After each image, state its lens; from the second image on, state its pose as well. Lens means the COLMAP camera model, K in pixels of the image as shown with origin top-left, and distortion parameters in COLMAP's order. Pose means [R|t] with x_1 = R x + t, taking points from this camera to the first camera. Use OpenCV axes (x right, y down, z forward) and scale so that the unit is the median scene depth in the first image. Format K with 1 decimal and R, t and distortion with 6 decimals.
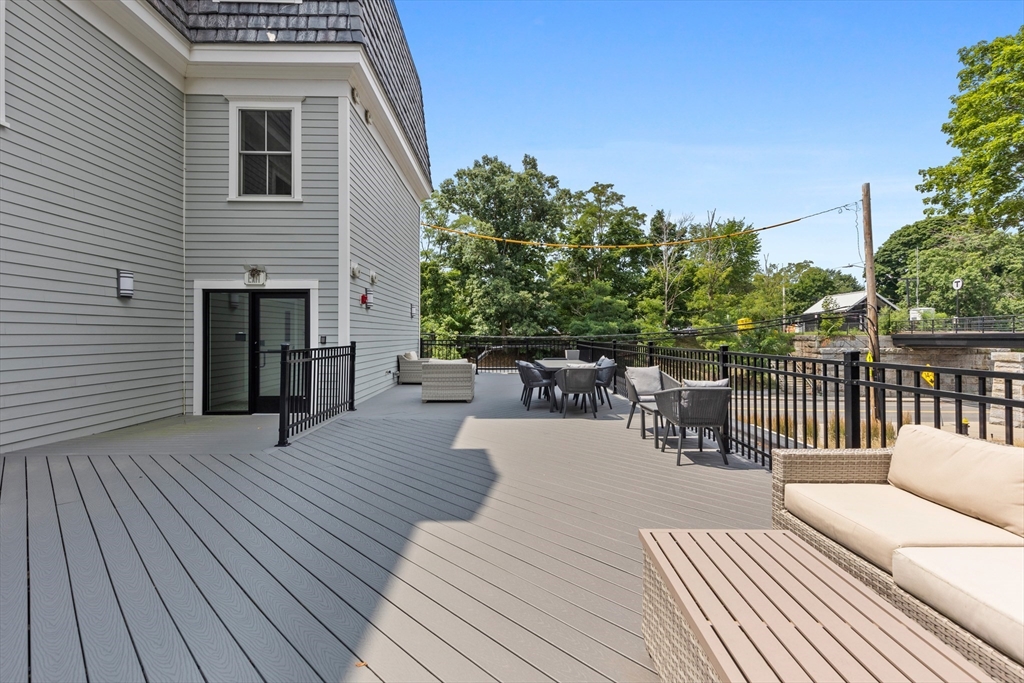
lens RADIAL K [[466.2, 0, 510.2], [0, 466.2, 336.9], [0, 0, 1]] dist [0.000744, -0.000867]
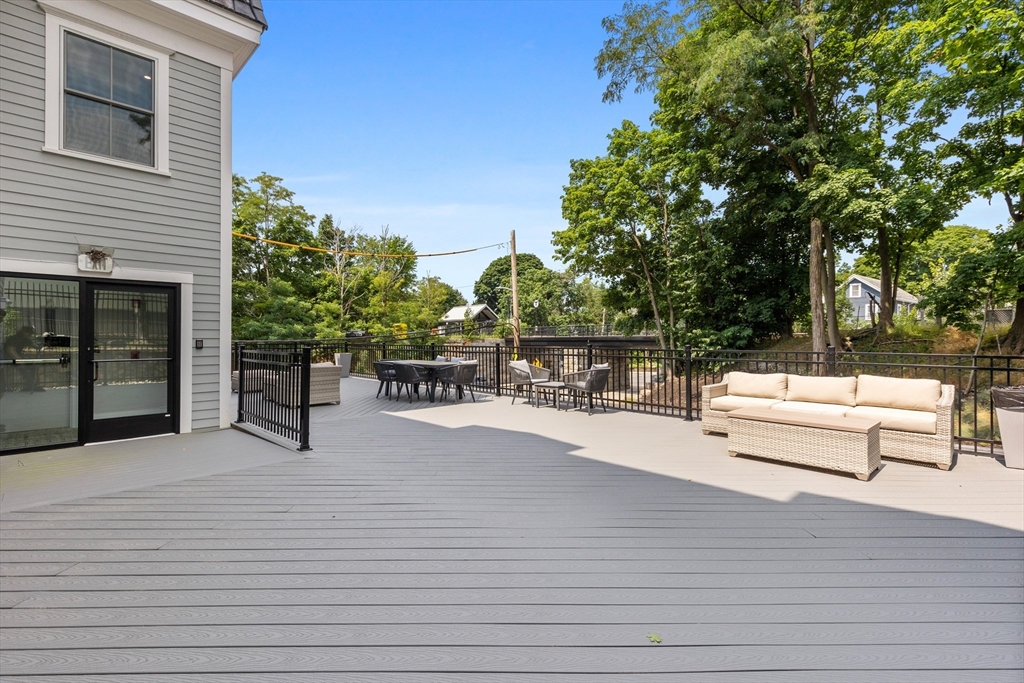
lens RADIAL K [[466.2, 0, 515.8], [0, 466.2, 337.9], [0, 0, 1]] dist [0.000744, -0.000867]
pose [[0.714091, 0.001087, 0.700052, -0.112002], [0.002332, 0.999990, -0.003931, -0.000086], [-0.700049, 0.004439, 0.714081, -0.002797]]
